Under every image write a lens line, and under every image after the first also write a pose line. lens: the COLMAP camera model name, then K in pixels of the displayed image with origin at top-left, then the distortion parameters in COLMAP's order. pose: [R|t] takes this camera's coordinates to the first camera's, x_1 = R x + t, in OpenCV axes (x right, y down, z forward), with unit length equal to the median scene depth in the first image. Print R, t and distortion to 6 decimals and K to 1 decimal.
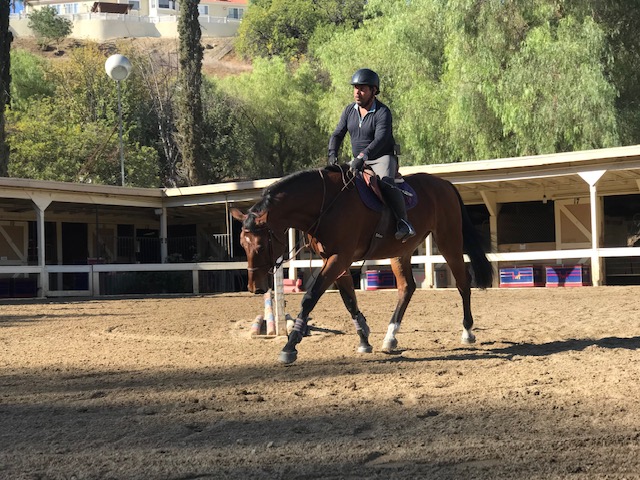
lens RADIAL K [[1063.6, 0, 321.1], [0, 1063.6, 224.5], [0, 0, 1]] dist [0.016514, 0.076220]
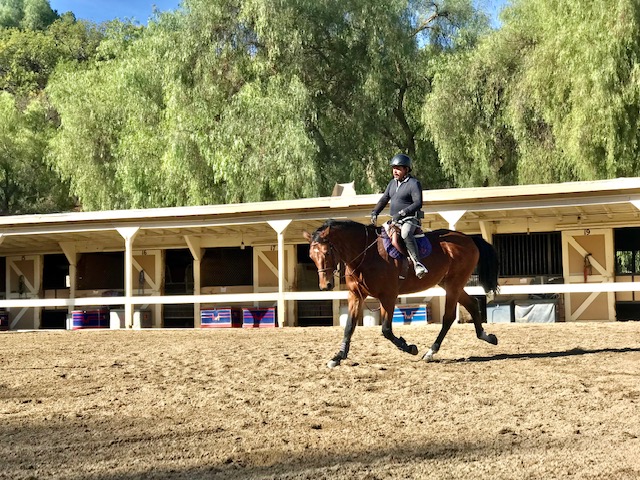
lens RADIAL K [[1063.6, 0, 321.1], [0, 1063.6, 224.5], [0, 0, 1]] dist [0.016514, 0.076220]
pose [[0.971683, 0.030264, 0.234343, 0.028985], [-0.020998, 0.998900, -0.041937, -0.001001], [-0.235354, 0.035829, 0.971249, -0.041398]]
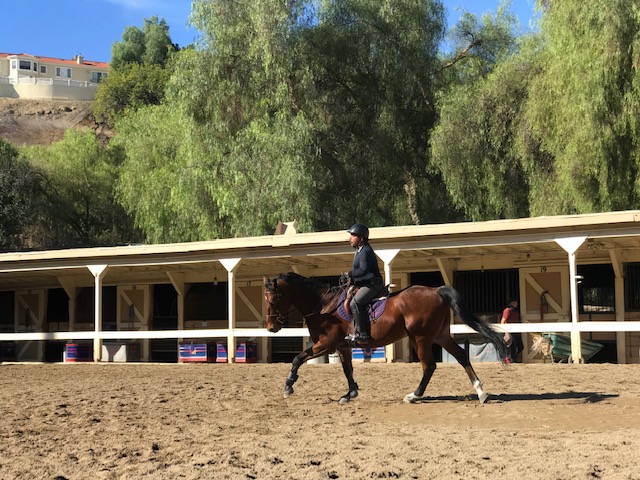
lens RADIAL K [[1063.6, 0, 321.1], [0, 1063.6, 224.5], [0, 0, 1]] dist [0.016514, 0.076220]
pose [[0.994184, 0.029517, 0.103567, 0.161753], [-0.023159, 0.997803, -0.062063, -0.013008], [-0.105171, 0.059304, 0.992684, -0.070789]]
